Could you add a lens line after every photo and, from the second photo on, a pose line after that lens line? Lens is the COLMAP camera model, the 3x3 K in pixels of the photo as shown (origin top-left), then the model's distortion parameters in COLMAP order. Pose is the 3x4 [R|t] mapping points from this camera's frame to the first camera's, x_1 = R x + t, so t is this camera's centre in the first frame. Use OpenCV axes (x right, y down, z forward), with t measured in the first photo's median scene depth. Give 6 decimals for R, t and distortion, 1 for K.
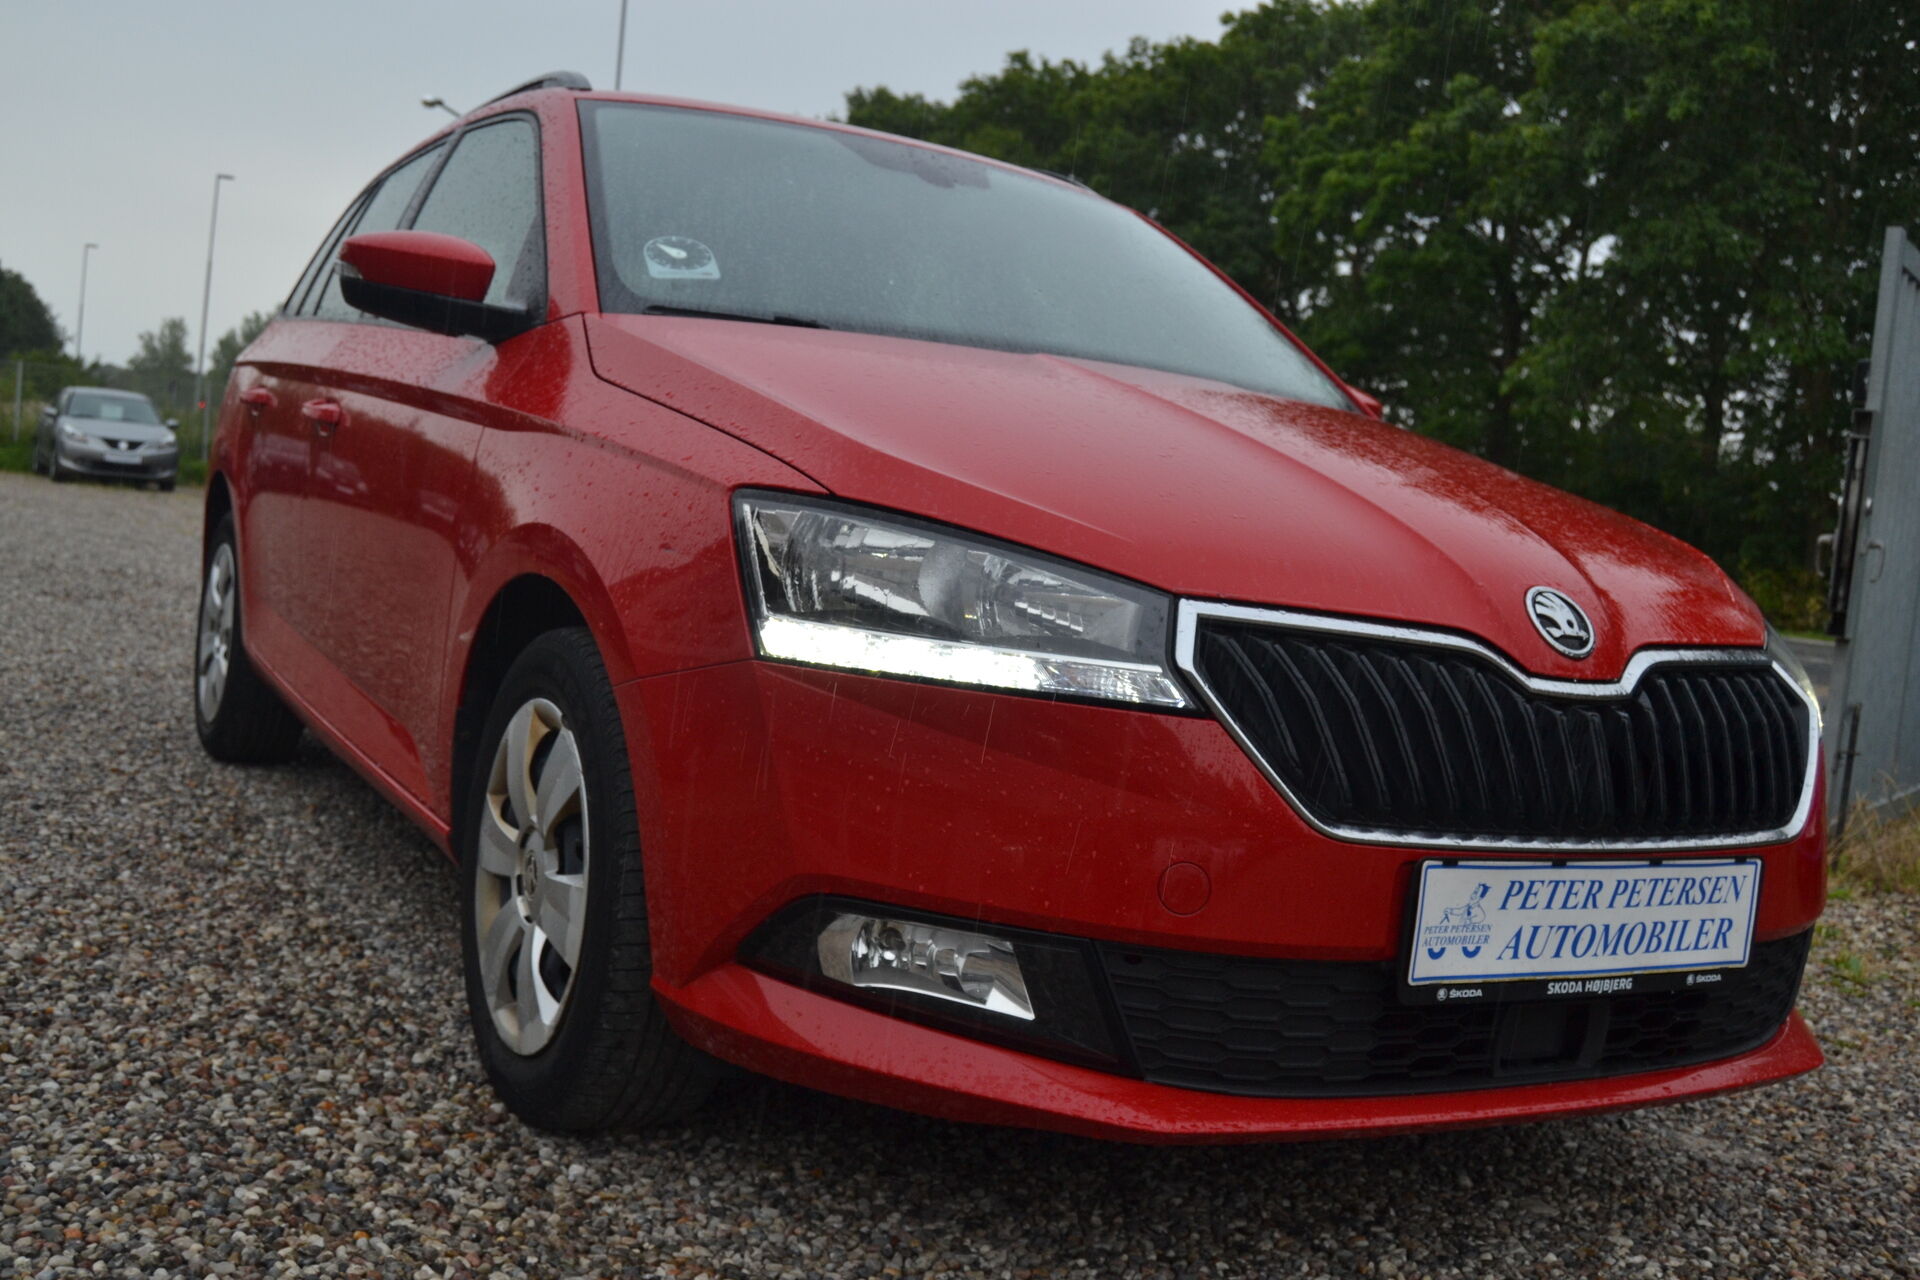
lens RADIAL K [[1874.9, 0, 960.0], [0, 1874.9, 640.0], [0, 0, 1]] dist [-0.059020, 0.007951]
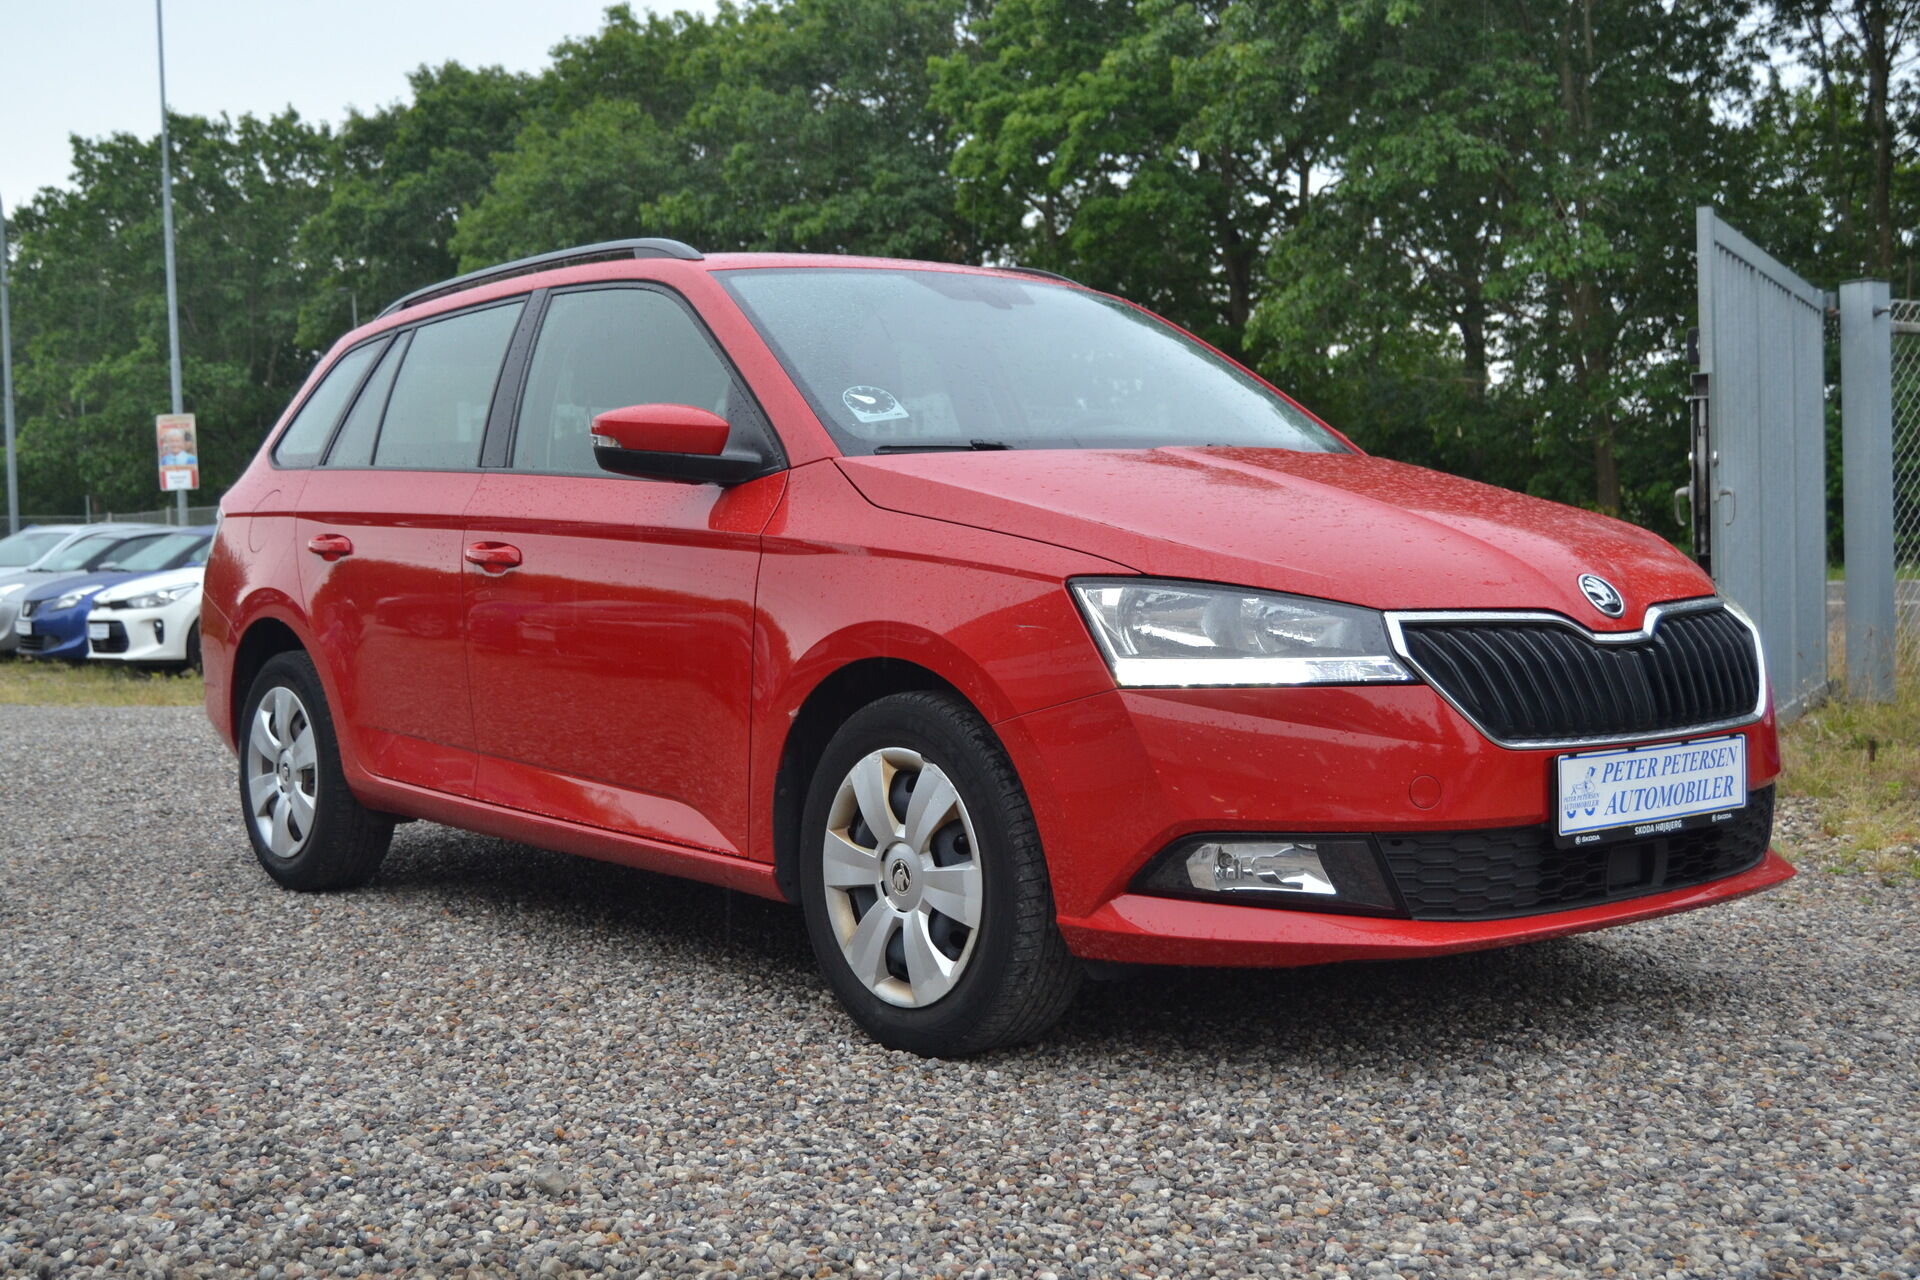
lens RADIAL K [[2292.9, 0, 960.0], [0, 2292.9, 640.0], [0, 0, 1]] dist [-0.048644, -0.035345]
pose [[0.979164, -0.131939, 0.154369, -0.470344], [0.135545, 0.990686, -0.013023, -0.019896], [-0.151213, 0.033676, 0.987927, -0.739074]]
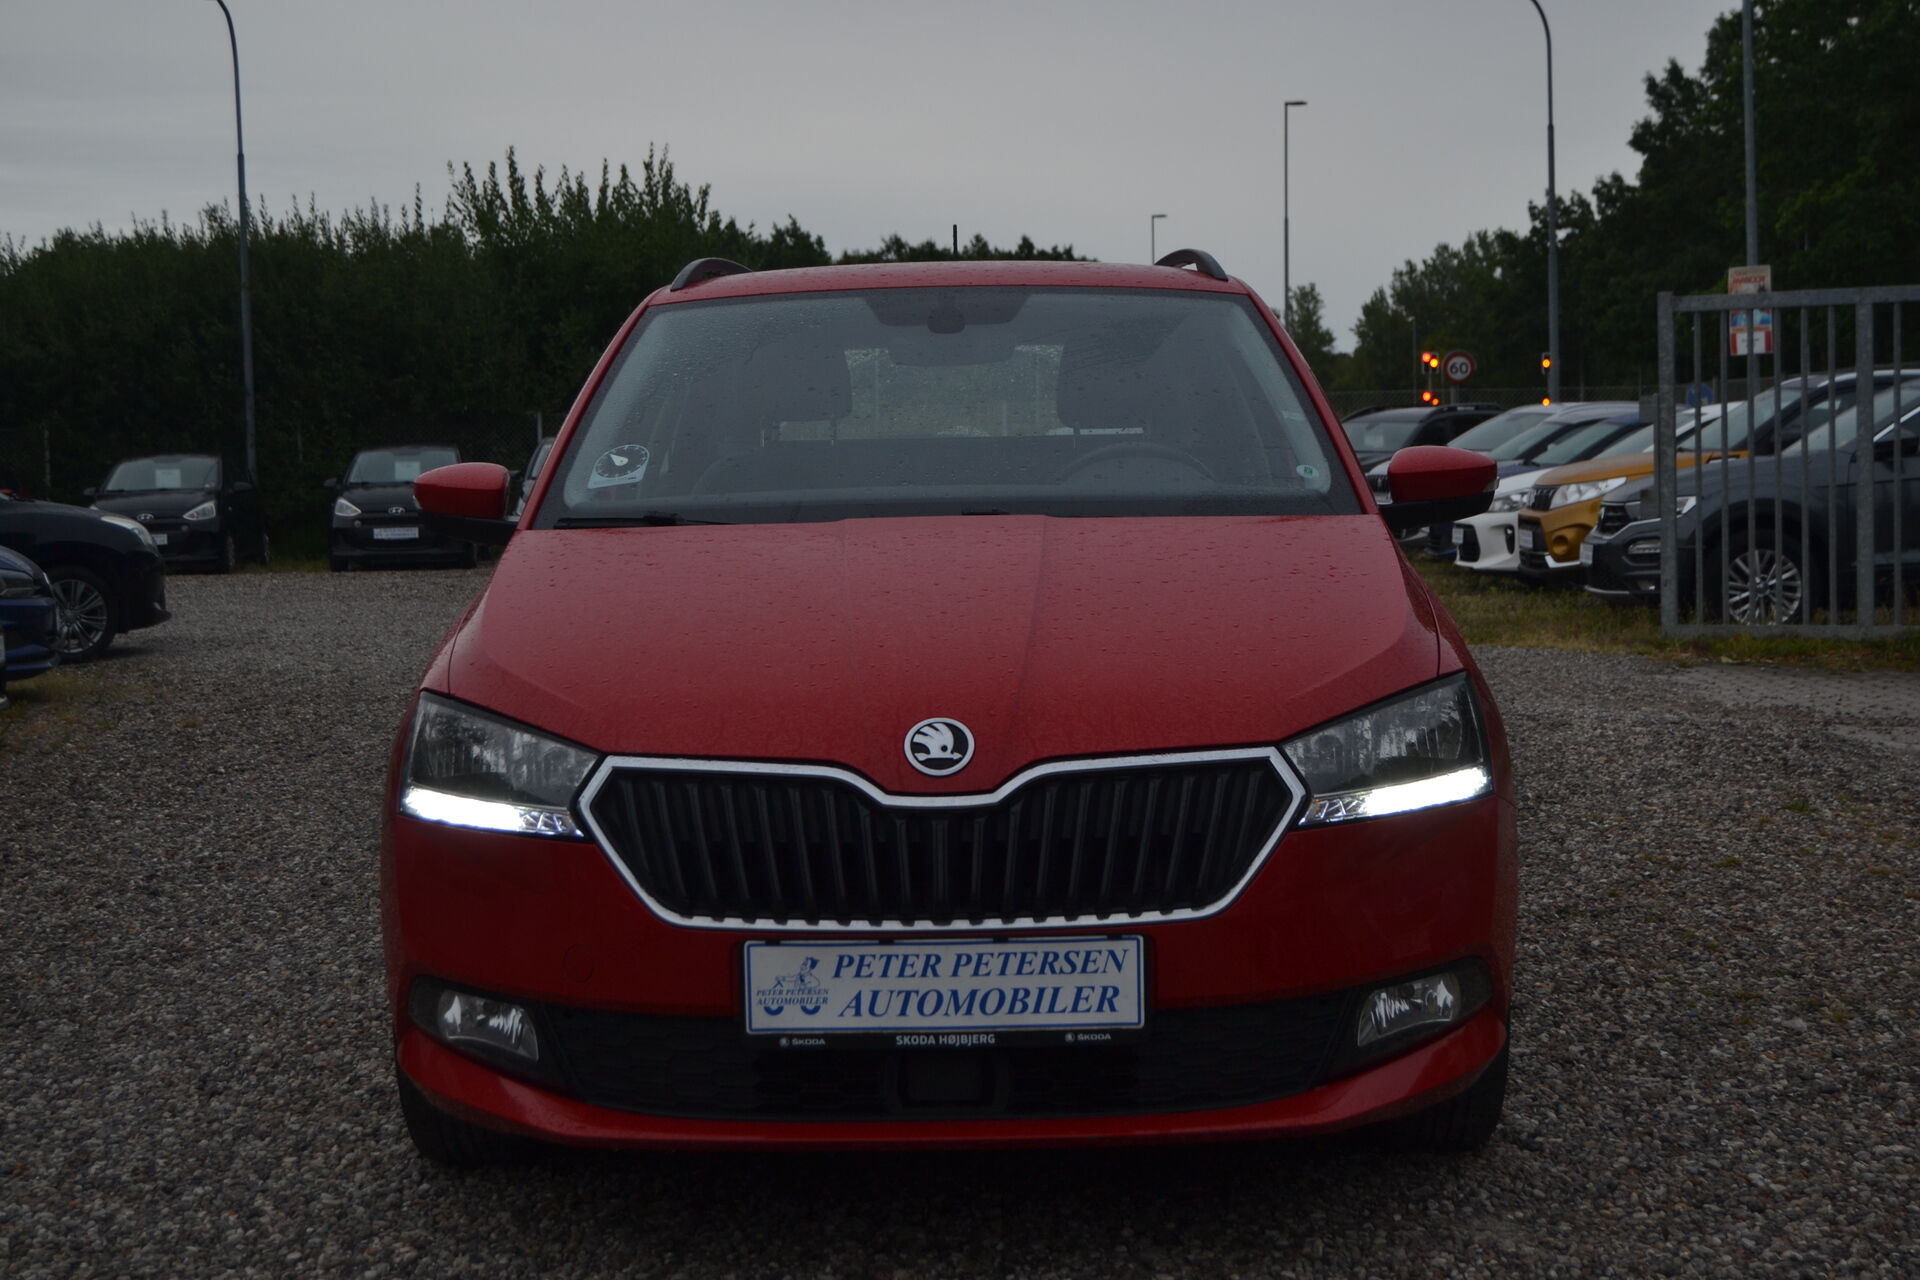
lens RADIAL K [[2722.2, 0, 960.0], [0, 2722.2, 640.0], [0, 0, 1]] dist [-0.026975, -0.064420]
pose [[0.856610, -0.084001, -0.509081, 1.231627], [0.074029, 0.996459, -0.039855, -0.007307], [0.510626, -0.003547, 0.859795, -0.535033]]
